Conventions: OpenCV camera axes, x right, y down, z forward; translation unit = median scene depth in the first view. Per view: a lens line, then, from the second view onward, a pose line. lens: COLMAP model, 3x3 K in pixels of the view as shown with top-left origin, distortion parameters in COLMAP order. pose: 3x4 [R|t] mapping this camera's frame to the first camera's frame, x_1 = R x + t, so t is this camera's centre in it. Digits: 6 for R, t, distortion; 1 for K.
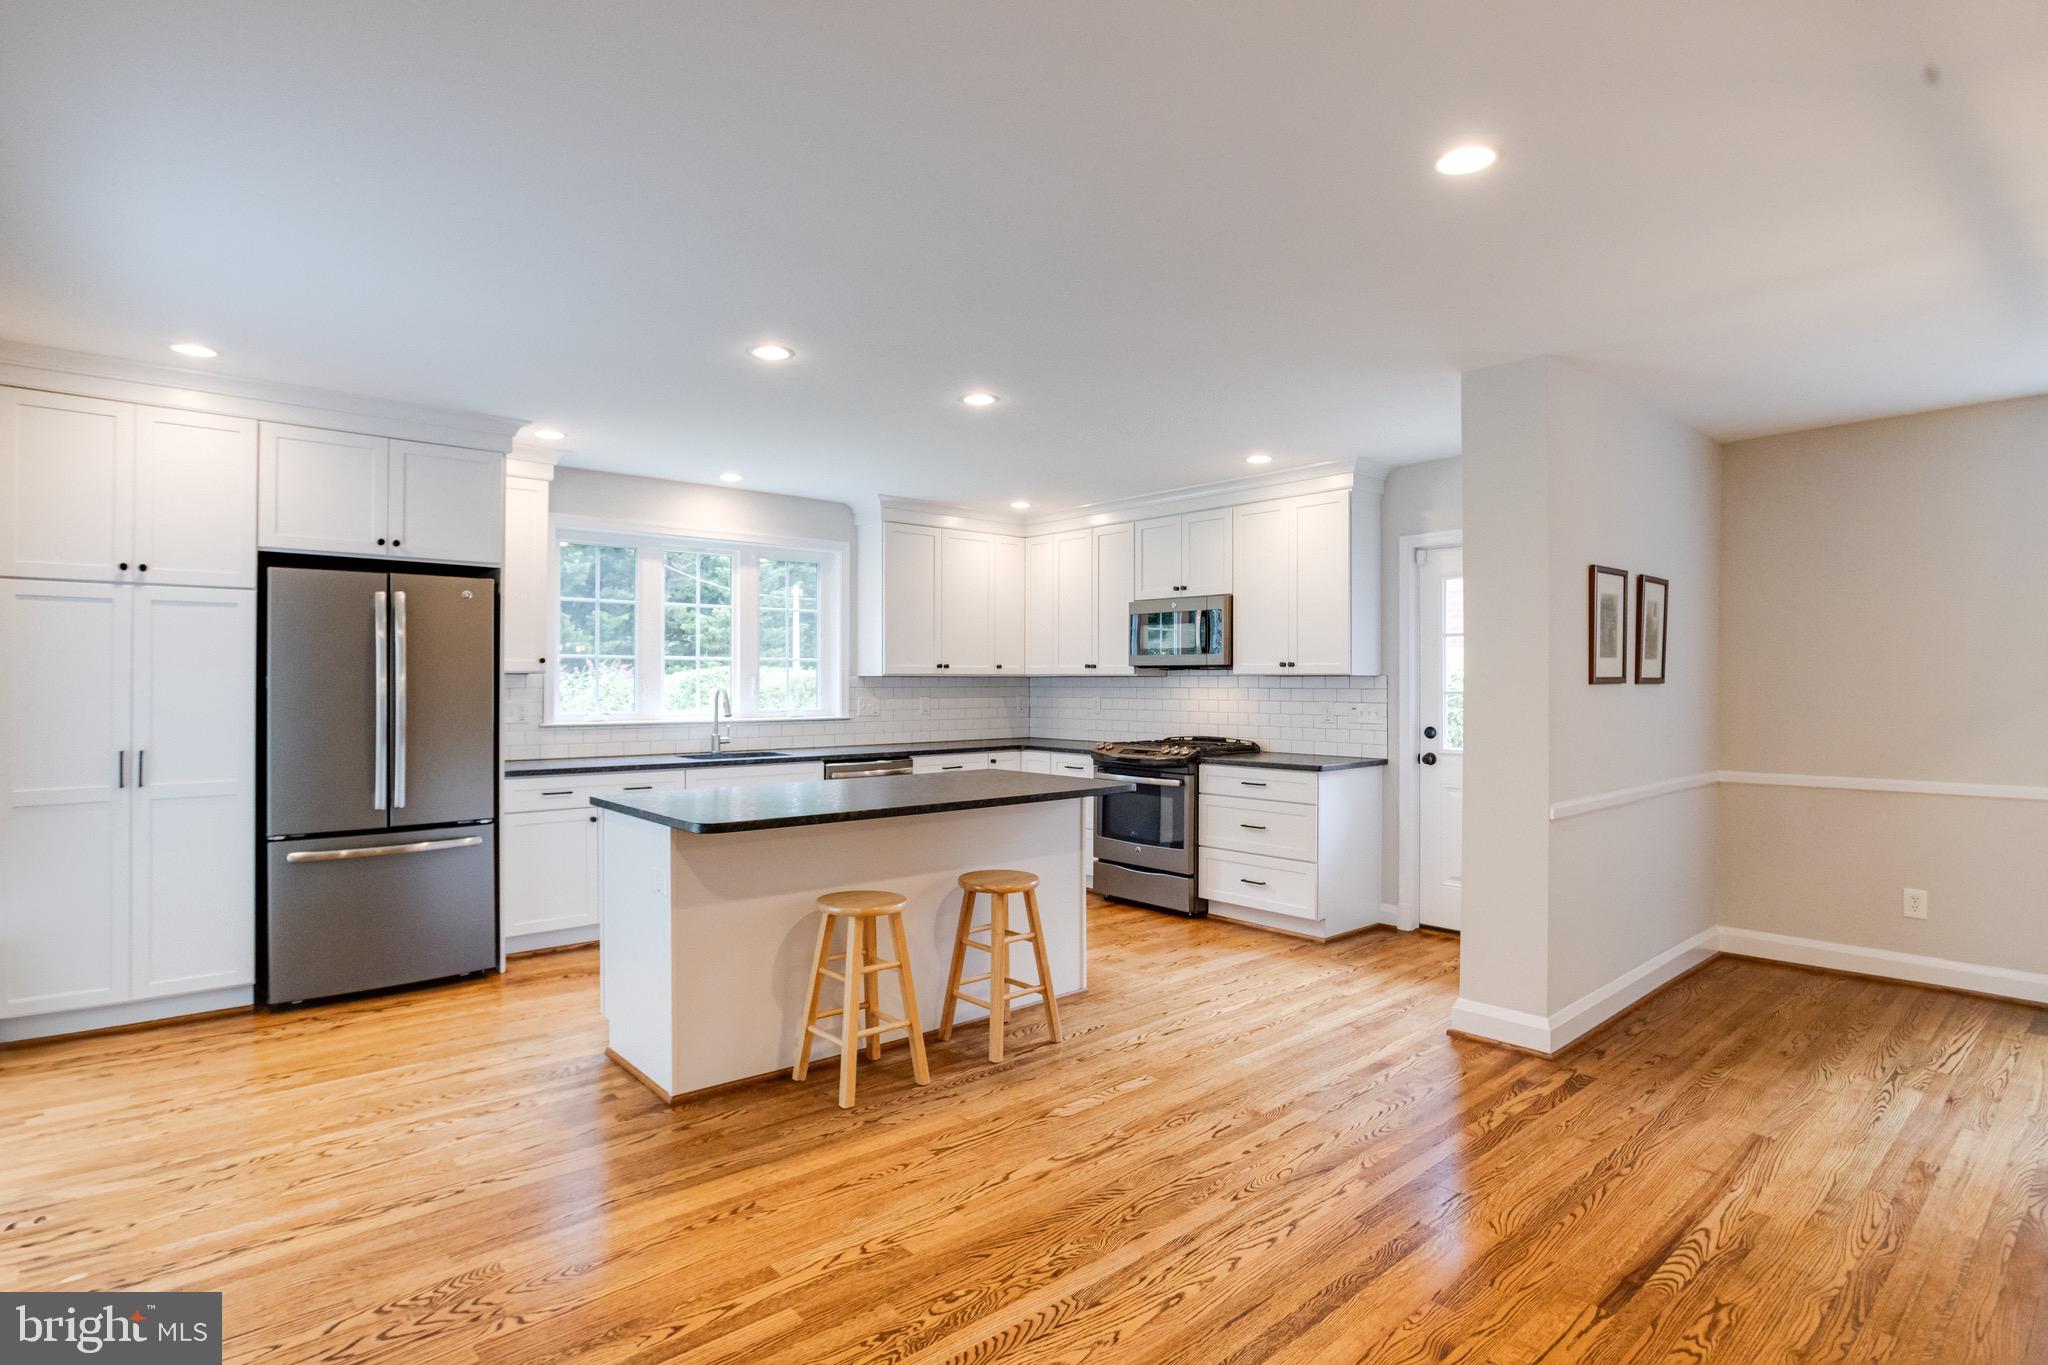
lens RADIAL K [[1029.0, 0, 1007.1], [0, 1029.0, 680.2], [0, 0, 1]] dist [-0.041288, 0.016468]
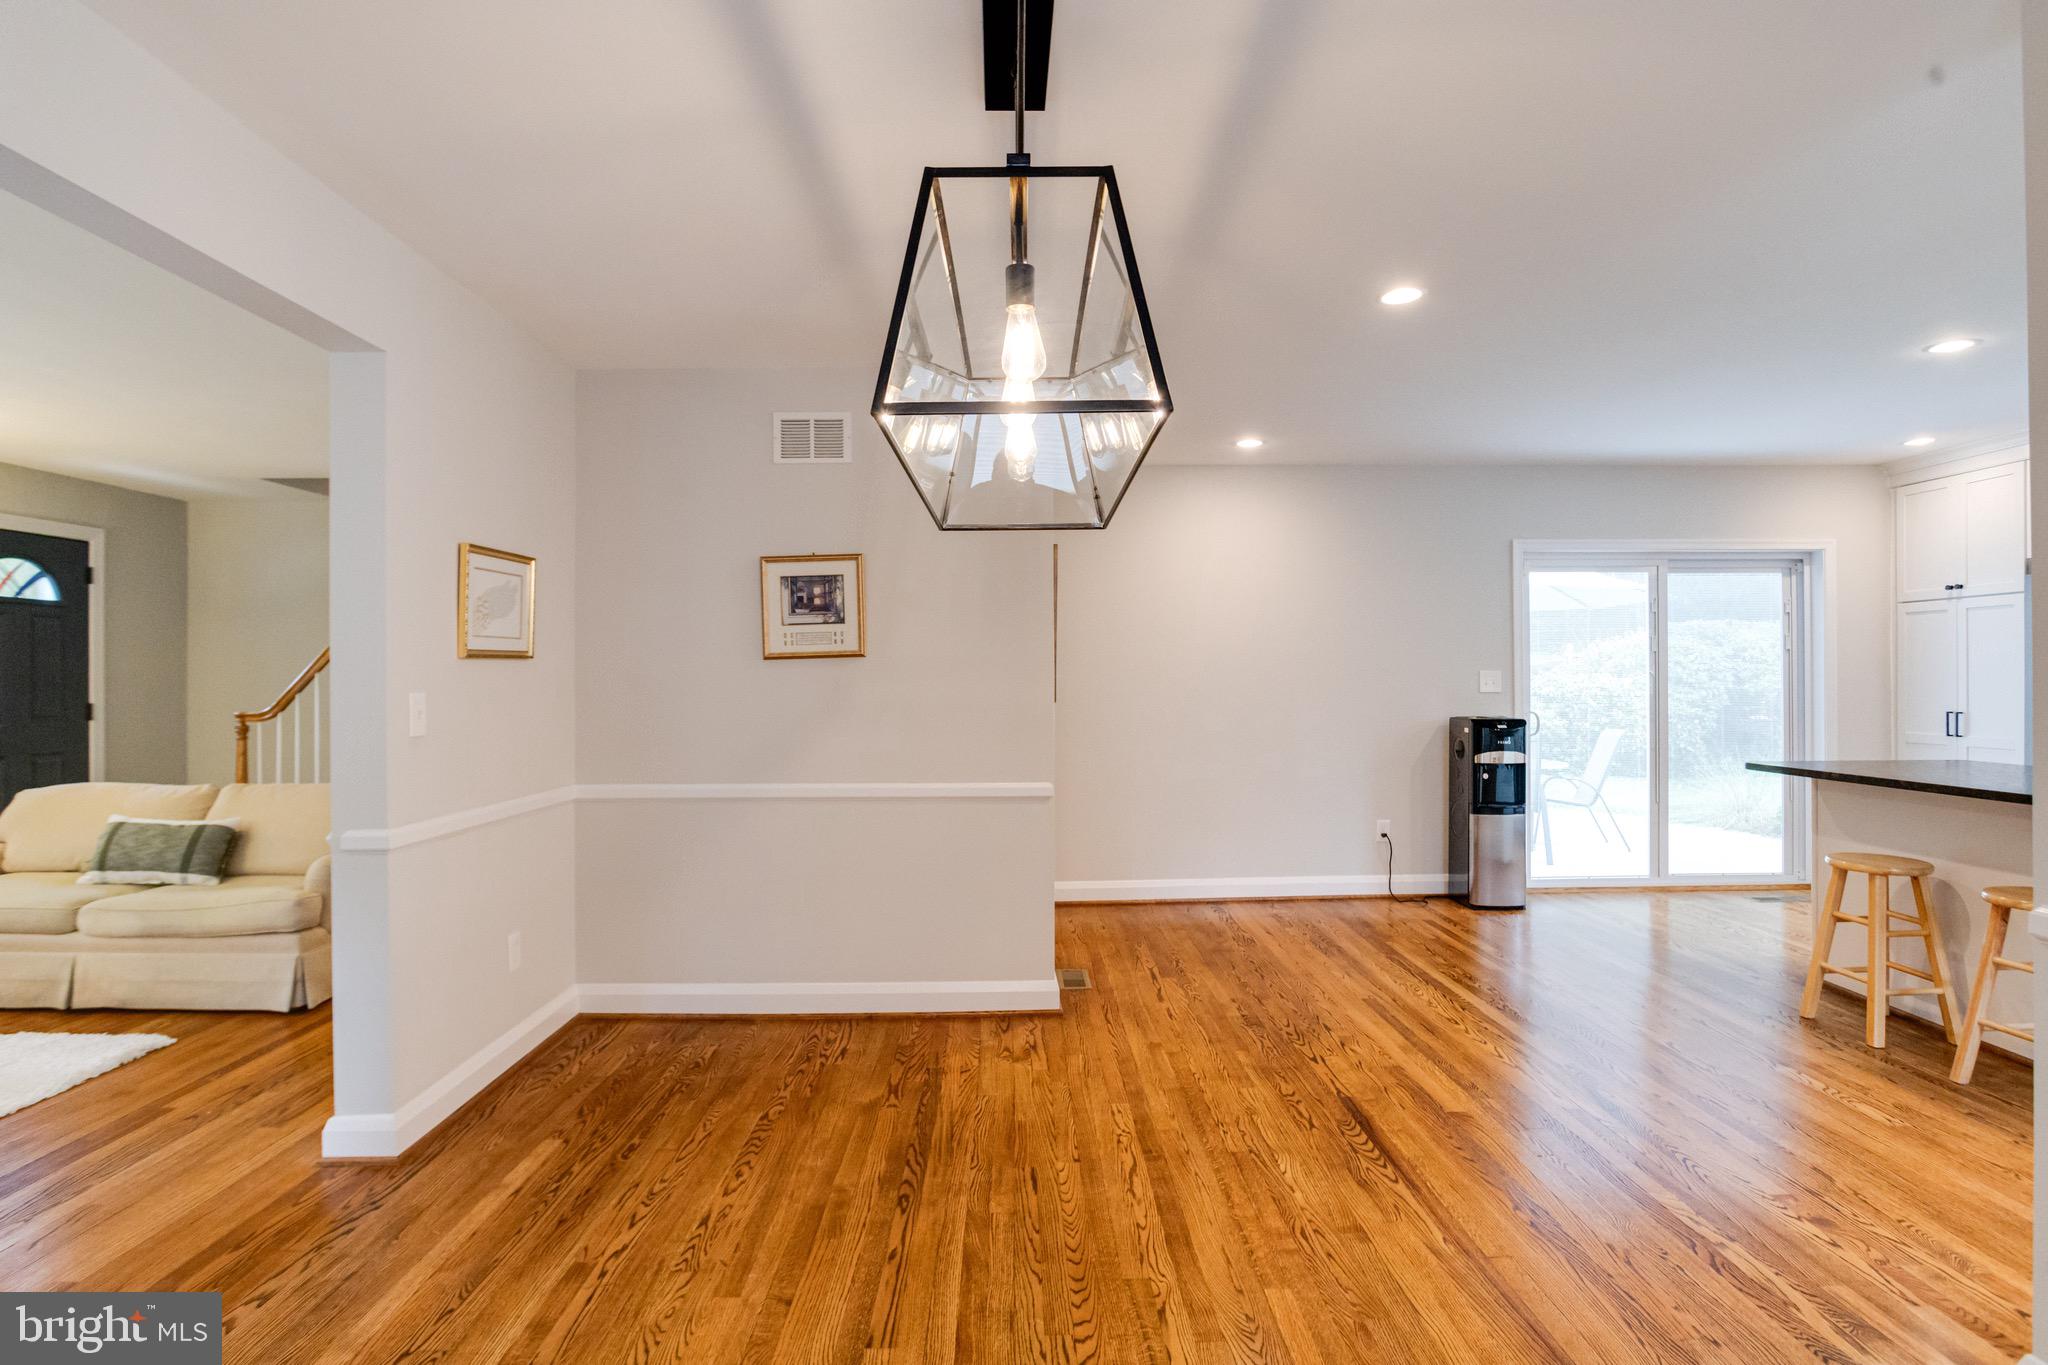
lens RADIAL K [[1029.0, 0, 1006.2], [0, 1029.0, 677.6], [0, 0, 1]] dist [-0.041288, 0.016468]
pose [[-0.651611, 0.000588, -0.758553, 1.138928], [0.005745, 0.999975, -0.004160, 0.018051], [0.758532, -0.007068, -0.651598, 0.899183]]
